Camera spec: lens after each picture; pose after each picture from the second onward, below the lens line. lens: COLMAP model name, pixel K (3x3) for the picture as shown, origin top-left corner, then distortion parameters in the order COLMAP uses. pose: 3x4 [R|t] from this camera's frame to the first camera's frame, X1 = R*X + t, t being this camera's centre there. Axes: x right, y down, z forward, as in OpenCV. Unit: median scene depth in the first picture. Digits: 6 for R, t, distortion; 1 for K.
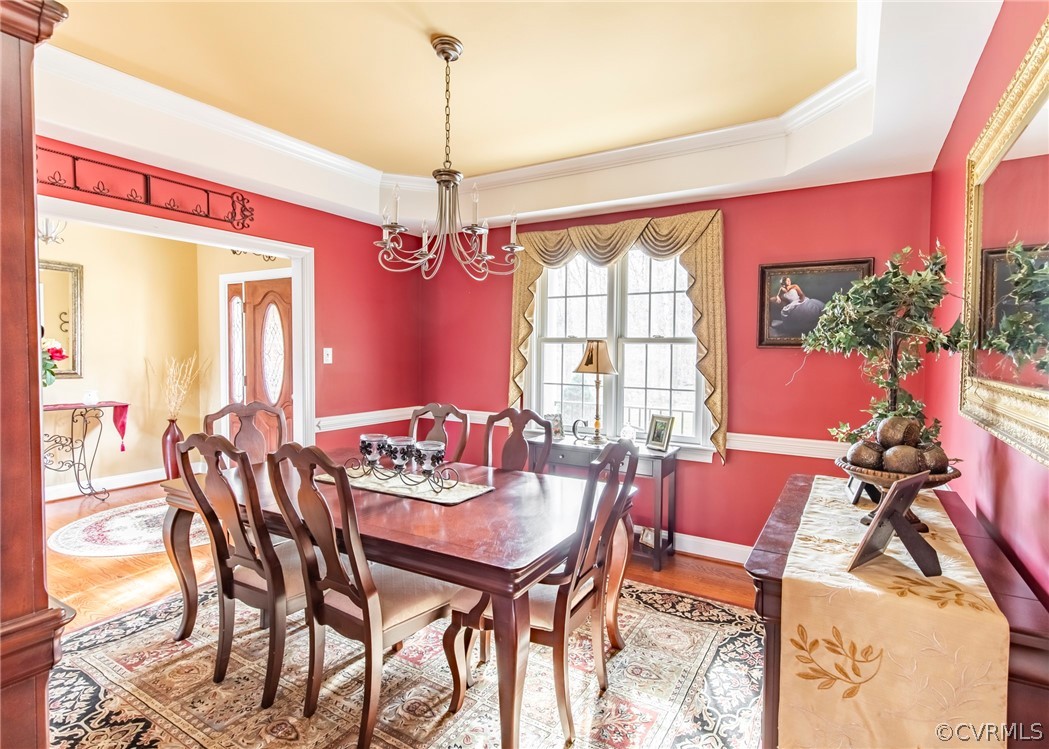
lens RADIAL K [[519.9, 0, 574.4], [0, 519.9, 370.6], [0, 0, 1]] dist [0.003821, 0.000208]
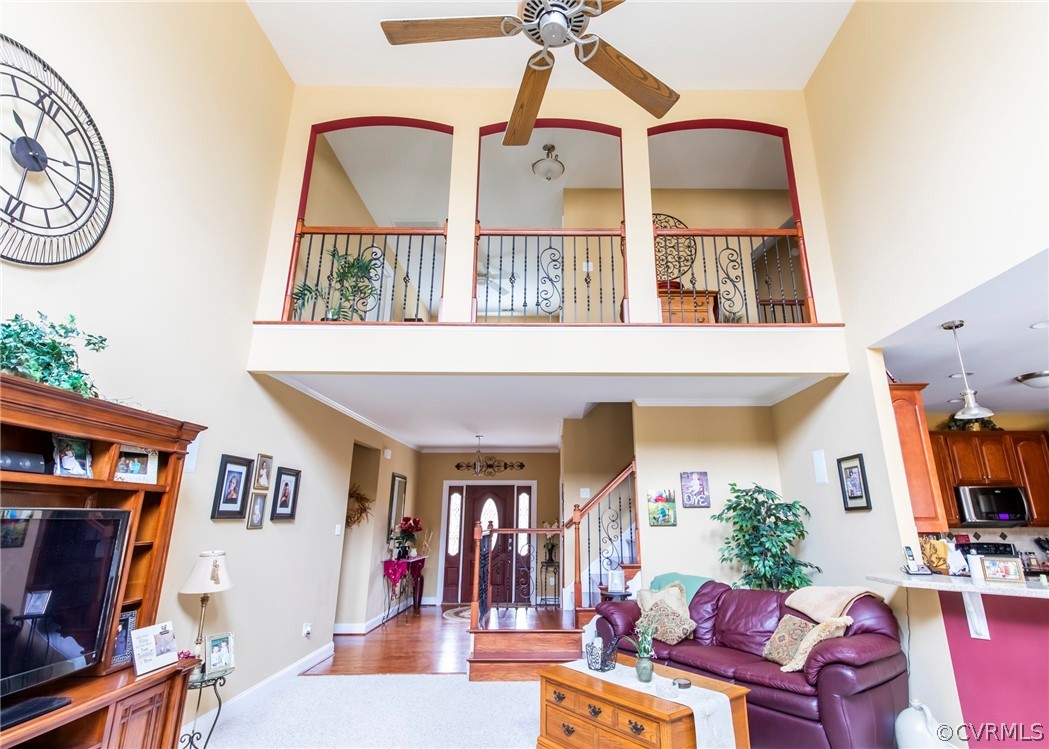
lens RADIAL K [[517.2, 0, 550.6], [0, 517.2, 367.5], [0, 0, 1]] dist [0.002402, 0.000172]
pose [[0.876280, 0.122982, 0.465842, -1.525806], [0.030674, 0.950672, -0.308677, 0.010704], [-0.480824, 0.284777, 0.829283, -0.951559]]
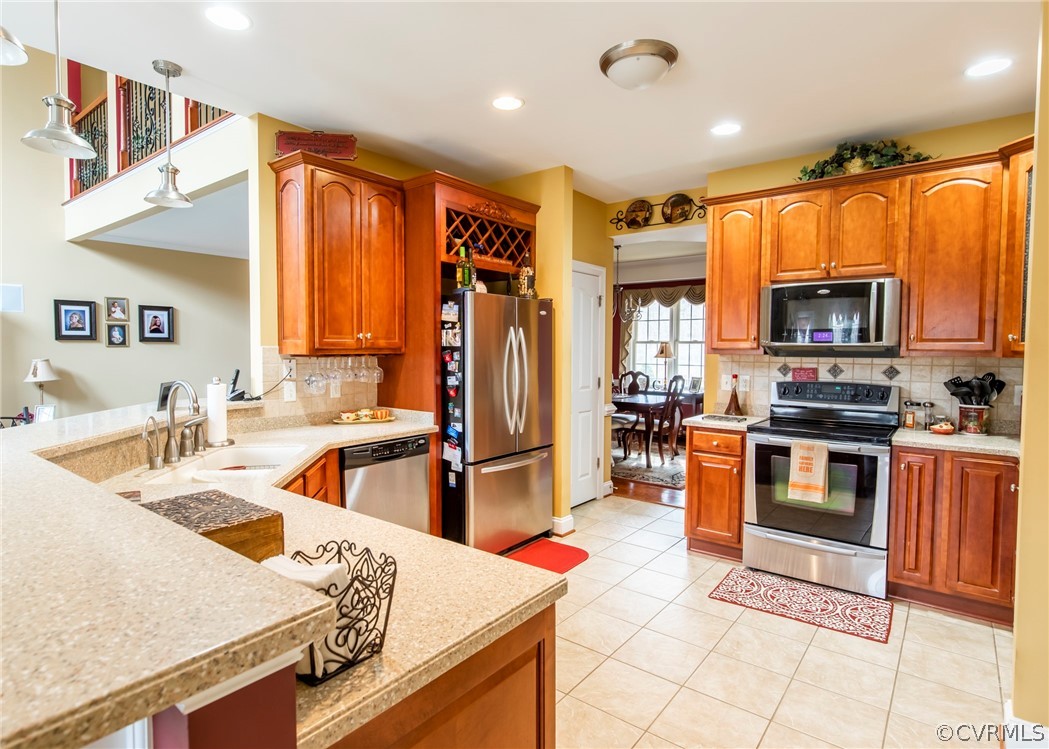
lens RADIAL K [[555.3, 0, 524.5], [0, 555.3, 374.5], [0, 0, 1]] dist [-0.002186, -0.000049]
pose [[0.986023, 0.001508, -0.166602, -0.122902], [-0.000123, 0.999965, 0.008324, 0.045799], [0.166608, -0.008187, 0.985989, -1.135216]]
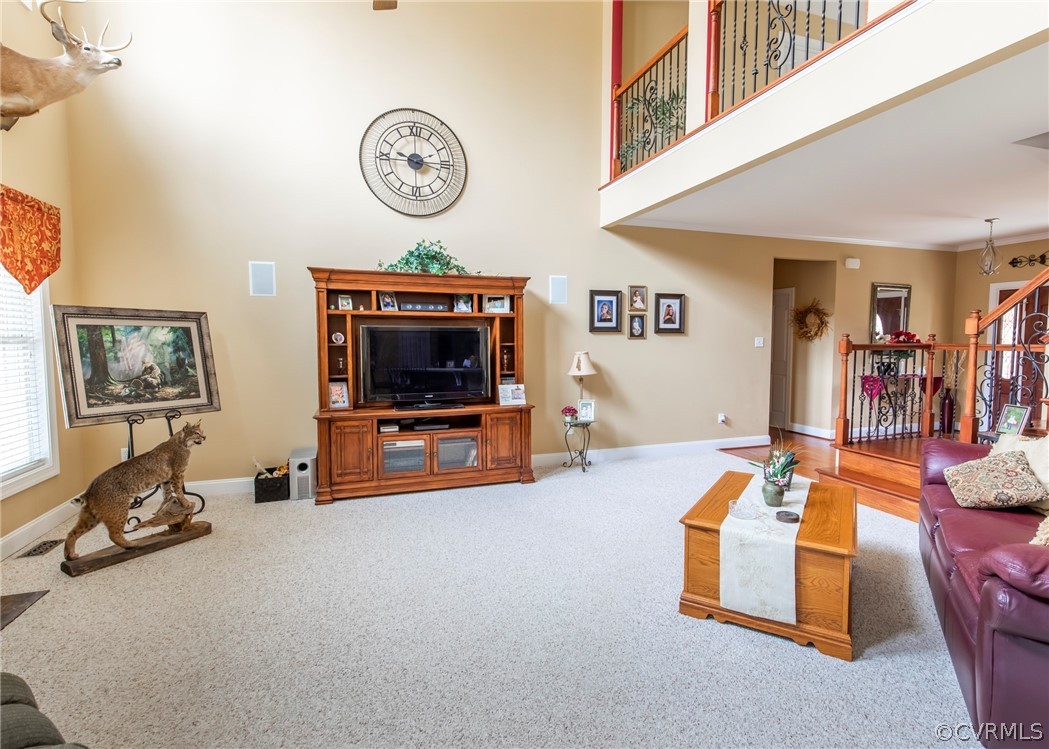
lens RADIAL K [[507.6, 0, 539.8], [0, 507.6, 371.1], [0, 0, 1]] dist [0.002029, 0.000493]
pose [[0.743906, 0.032609, -0.667488, -0.816247], [-0.017451, 0.999416, 0.029377, 0.030573], [0.668057, -0.010205, 0.744040, -0.944691]]
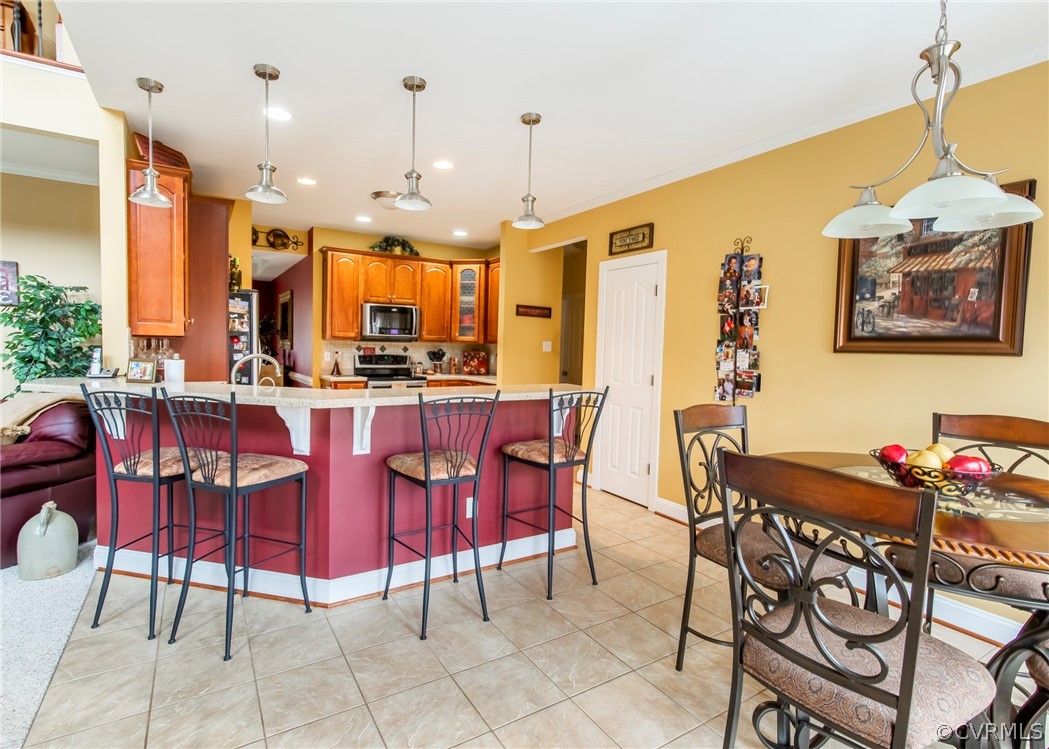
lens RADIAL K [[511.1, 0, 506.3], [0, 511.1, 371.1], [0, 0, 1]] dist [0.014414, -0.000003]
pose [[0.499212, -0.043055, 0.865410, -0.958357], [0.011662, 0.999008, 0.042974, 0.052202], [-0.866401, -0.011361, 0.499219, -1.315468]]
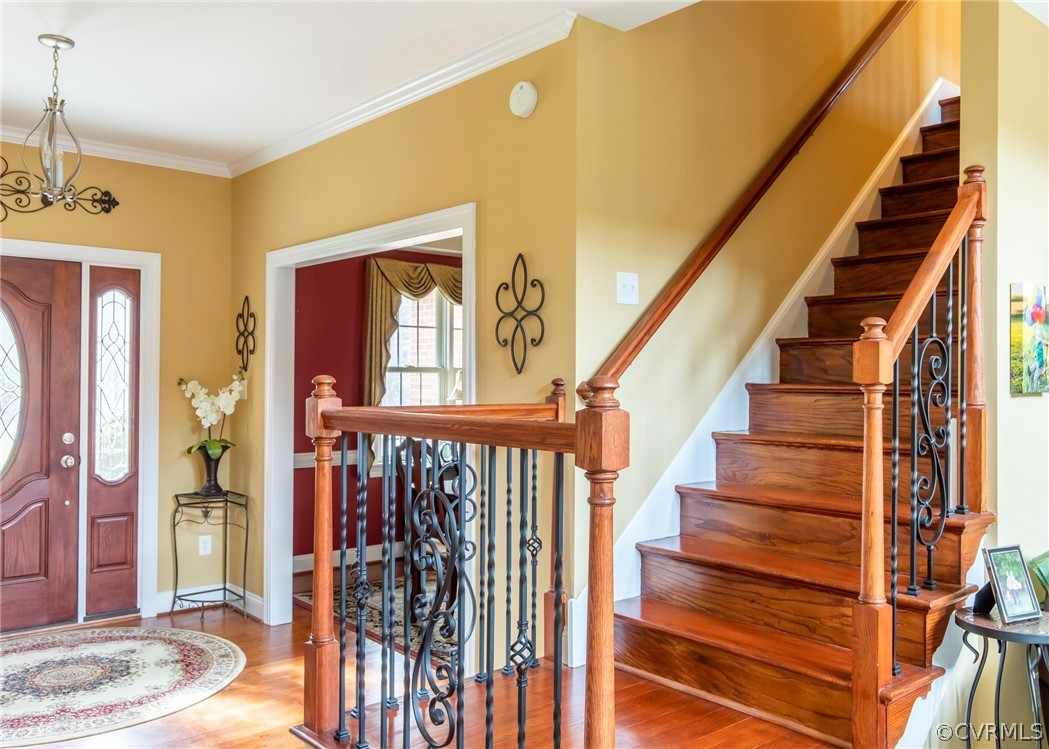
lens RADIAL K [[887.0, 0, 536.5], [0, 887.0, 373.6], [0, 0, 1]] dist [0.010148, 0.001408]
pose [[0.345219, -0.005891, 0.938504, -1.439970], [0.035419, 0.999350, -0.006756, -0.027049], [-0.937854, 0.035573, 0.345203, 0.158219]]
